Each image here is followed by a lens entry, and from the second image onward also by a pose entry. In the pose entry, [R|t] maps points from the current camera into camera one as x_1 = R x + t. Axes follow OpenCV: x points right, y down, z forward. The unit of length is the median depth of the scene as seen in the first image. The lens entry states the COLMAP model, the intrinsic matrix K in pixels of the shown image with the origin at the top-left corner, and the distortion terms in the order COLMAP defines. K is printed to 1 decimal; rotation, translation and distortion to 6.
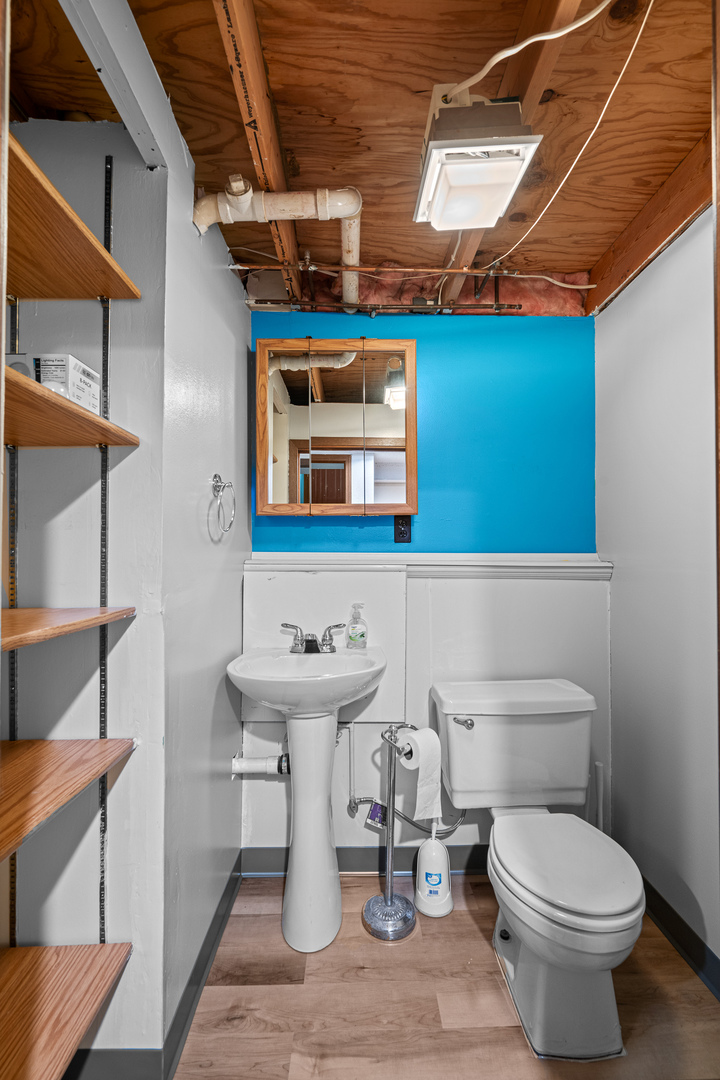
lens RADIAL K [[462.6, 0, 362.9], [0, 462.6, 543.4], [0, 0, 1]] dist [-0.001153, -0.000342]
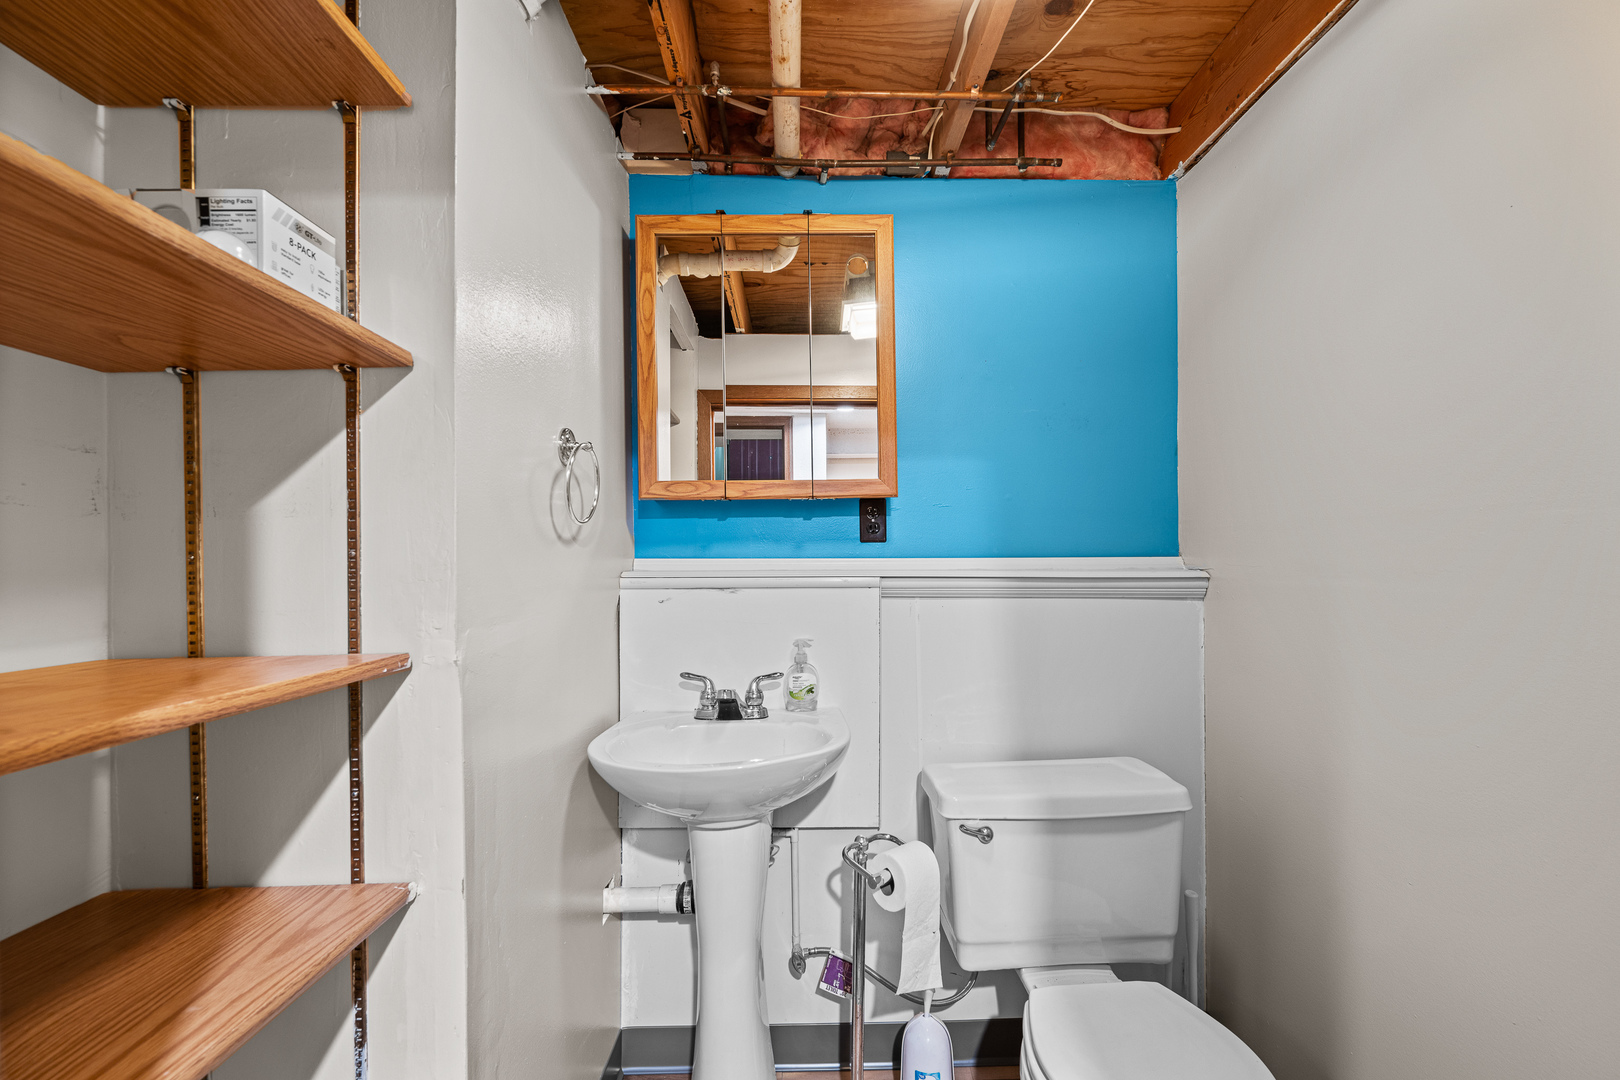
lens RADIAL K [[661.8, 0, 805.8], [0, 661.8, 560.5], [0, 0, 1]] dist [-0.001631, 0.000072]
pose [[0.999938, -0.008115, -0.007627, 0.000978], [0.008246, 0.999818, 0.017226, 0.008836], [0.007486, -0.017288, 0.999823, 0.121815]]
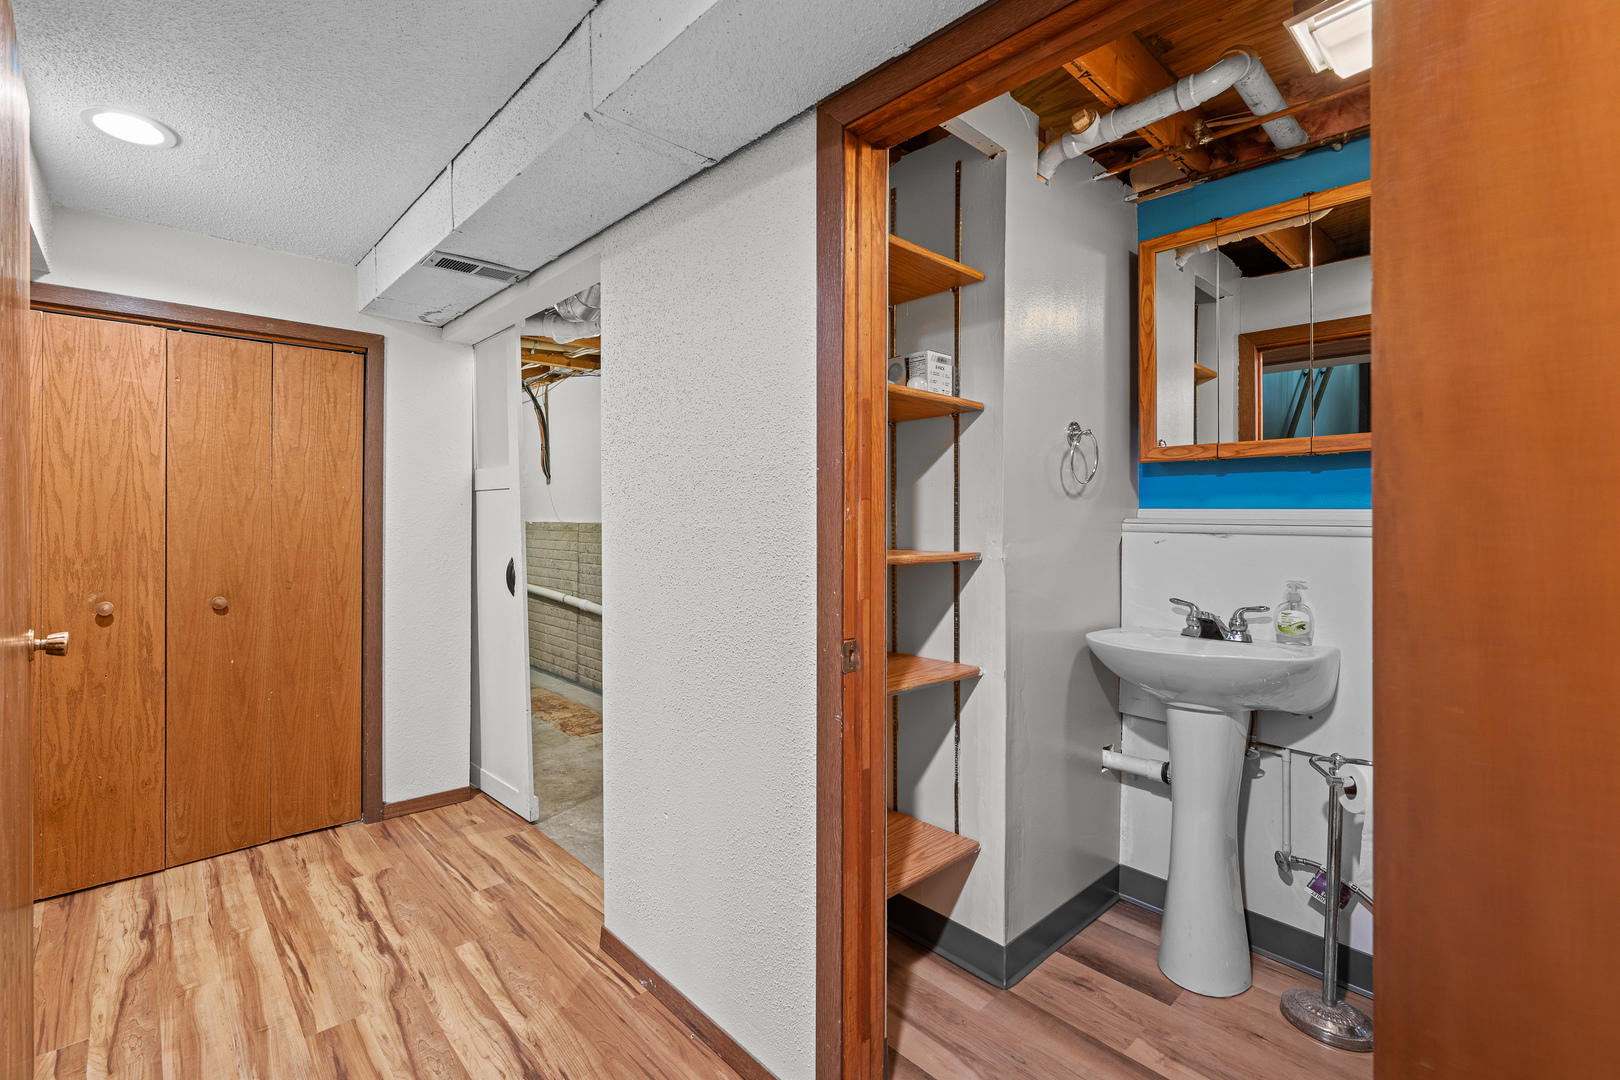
lens RADIAL K [[694.7, 0, 751.3], [0, 694.7, 511.2], [0, 0, 1]] dist [-0.004611, -0.000616]
pose [[0.657821, -0.002439, -0.753170, 0.267852], [0.008502, 0.999955, 0.004187, 0.014278], [0.753126, -0.009158, 0.657812, -0.347963]]
